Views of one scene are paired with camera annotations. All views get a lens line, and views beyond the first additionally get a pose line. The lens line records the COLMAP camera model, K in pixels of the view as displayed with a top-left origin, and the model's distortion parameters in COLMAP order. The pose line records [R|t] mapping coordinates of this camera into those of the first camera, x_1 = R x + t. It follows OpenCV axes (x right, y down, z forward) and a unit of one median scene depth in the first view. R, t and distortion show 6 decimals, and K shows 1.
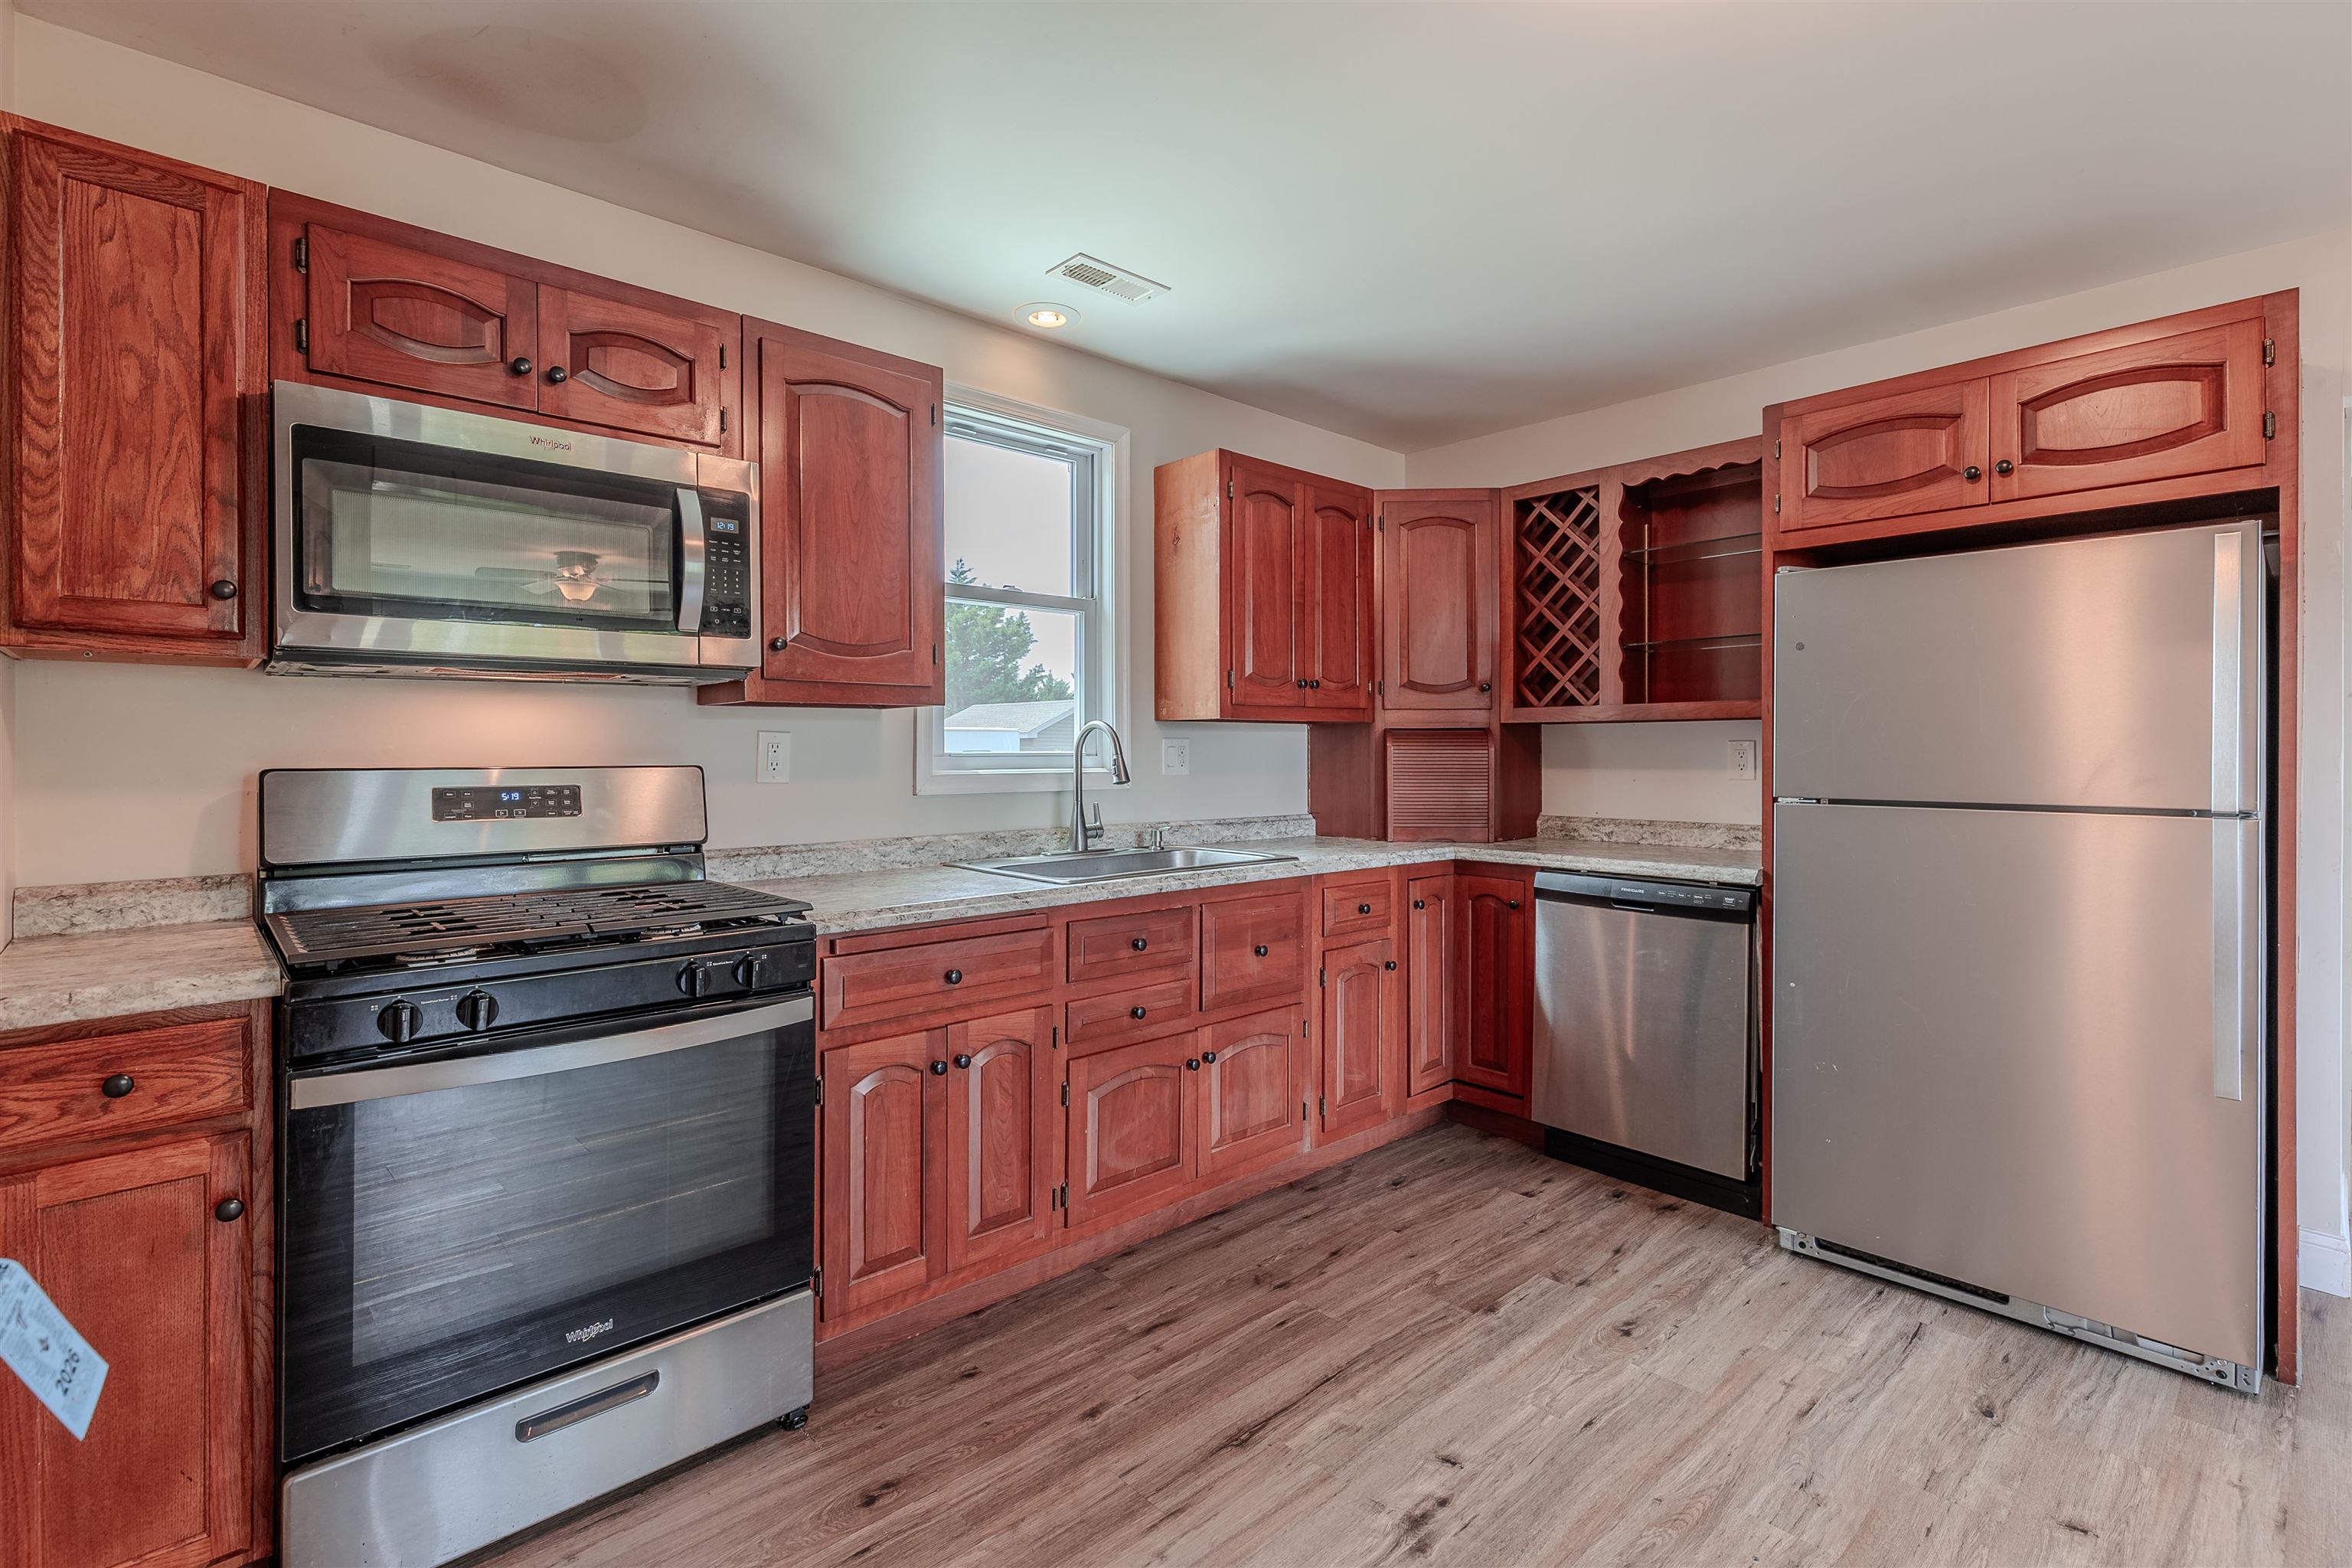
lens RADIAL K [[1075.5, 0, 1217.2], [0, 1075.5, 744.2], [0, 0, 1]] dist [0.001695, 0.000169]
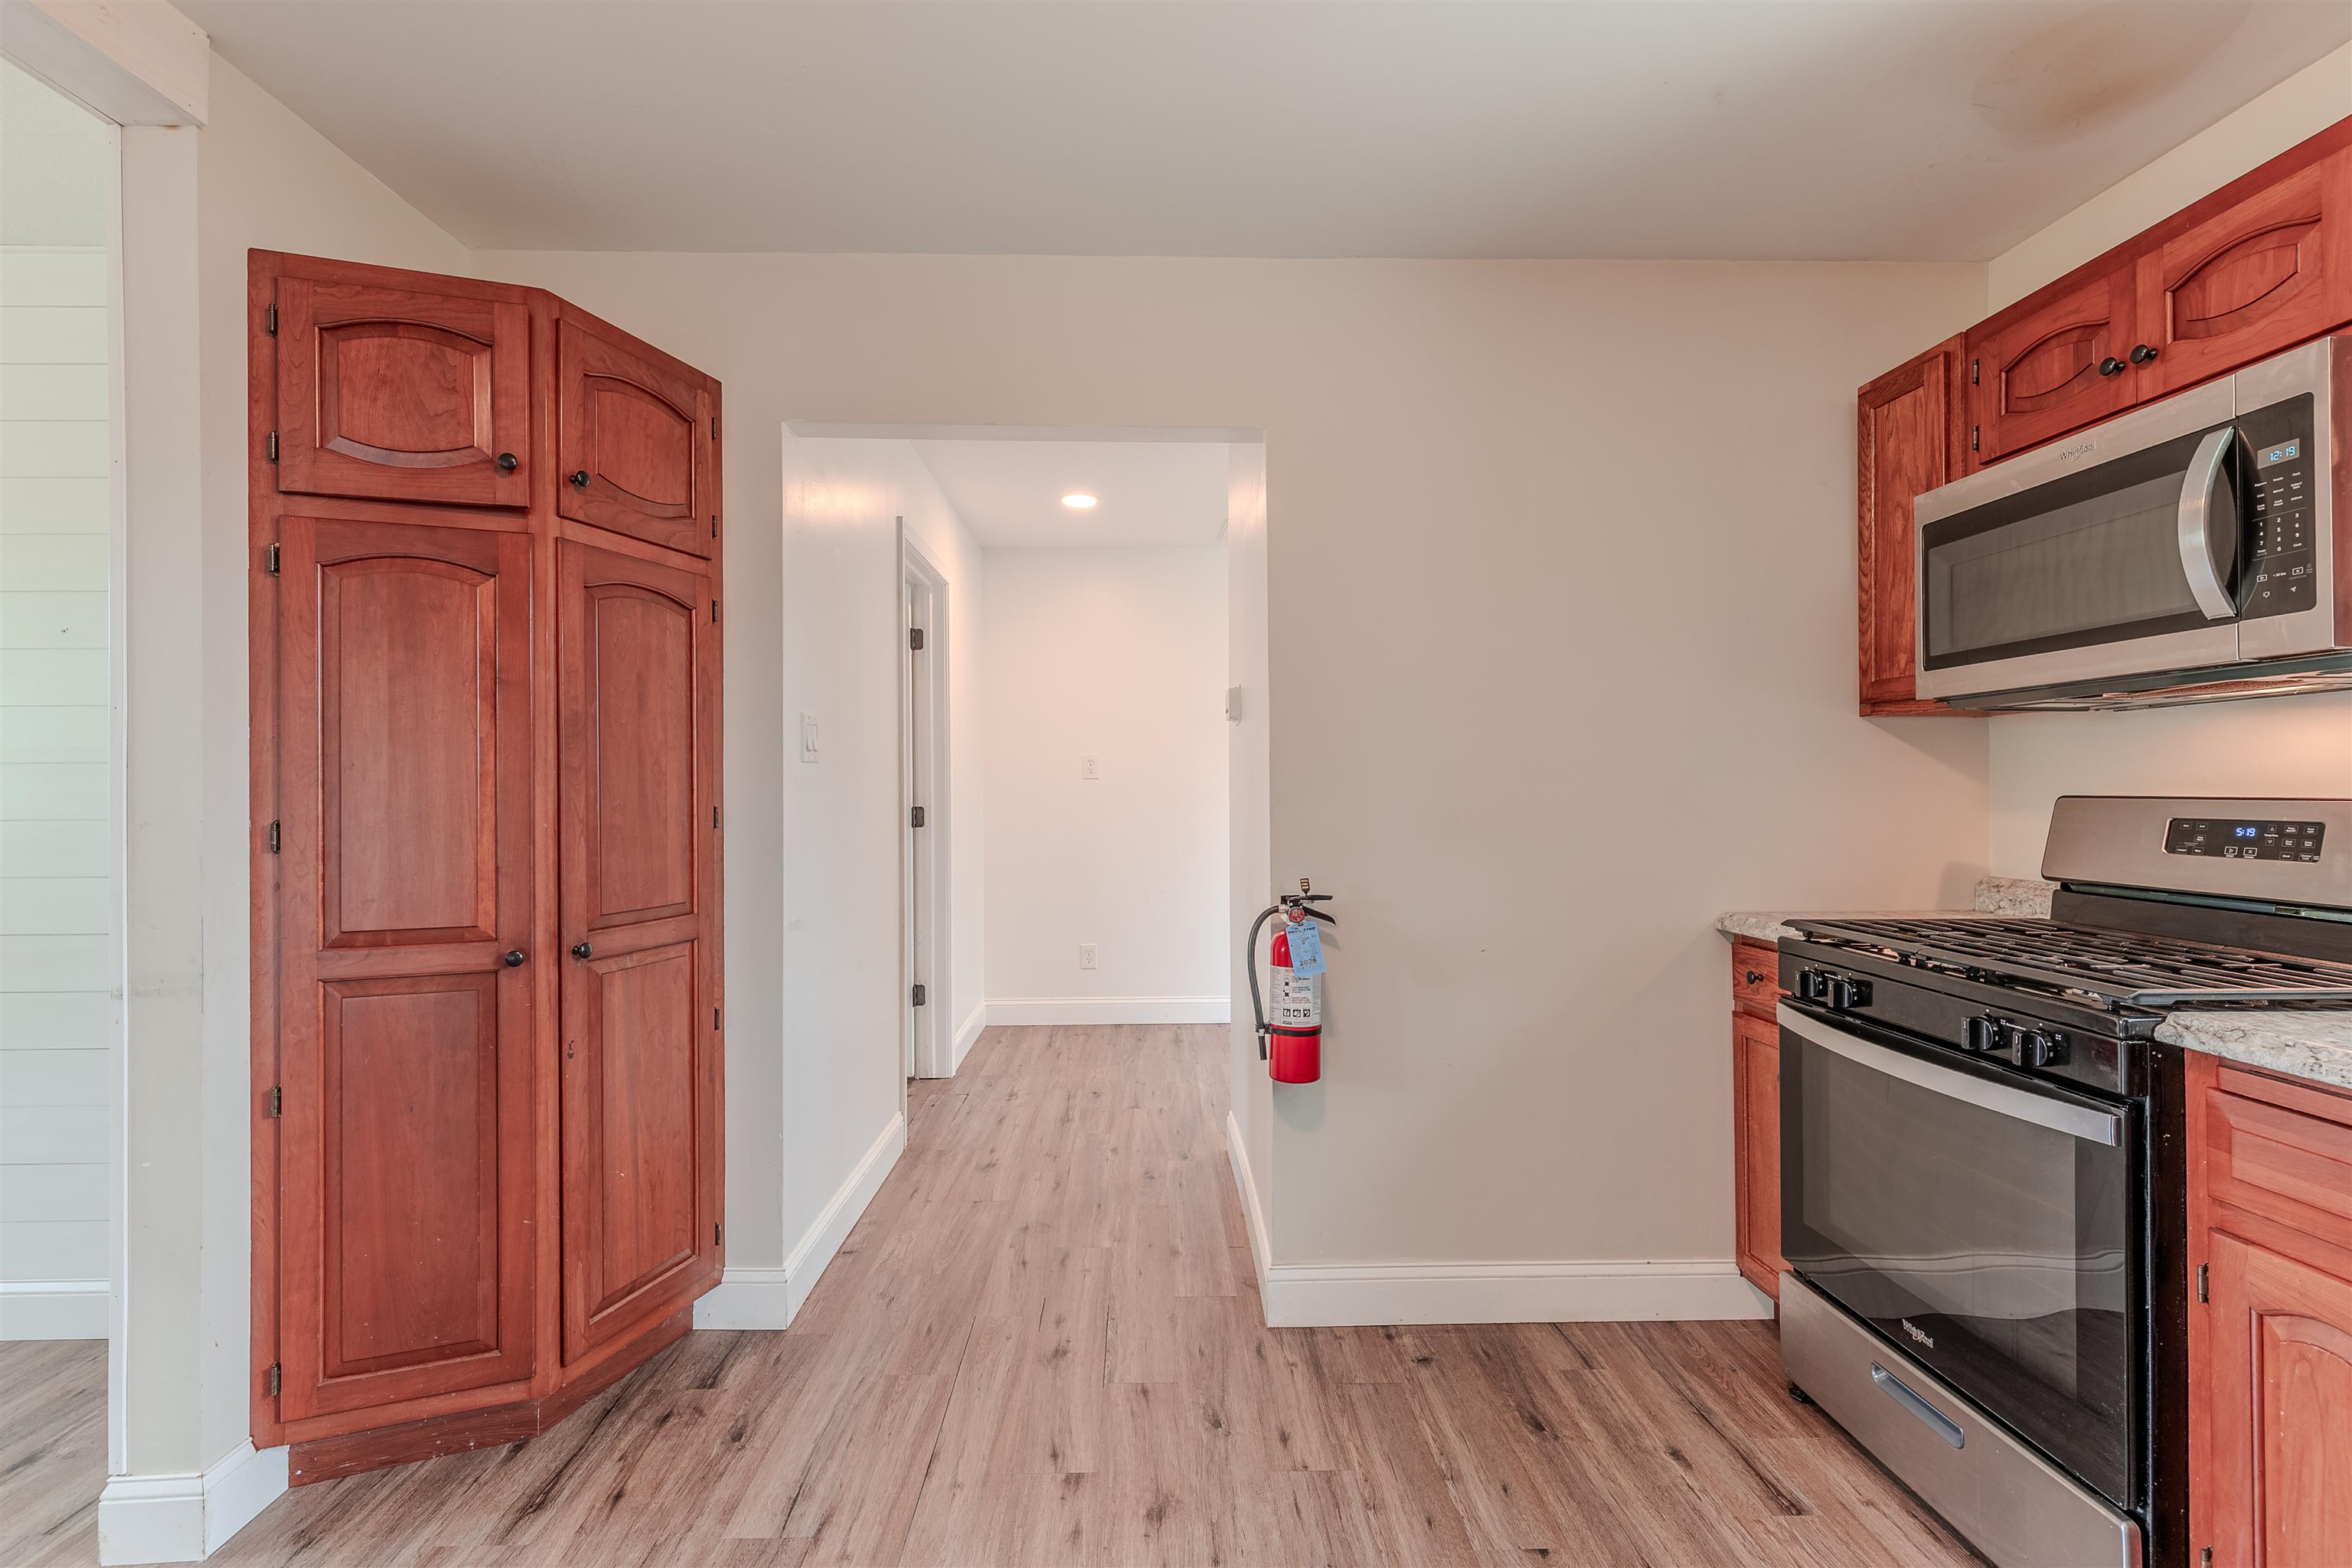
lens RADIAL K [[1075.5, 0, 1180.5], [0, 1075.5, 791.6], [0, 0, 1]] dist [0.001695, 0.000169]
pose [[-0.668907, 0.005082, -0.743329, 0.553399], [0.009963, 0.999948, -0.002129, 0.010144], [0.743279, -0.008830, -0.668923, 0.962846]]
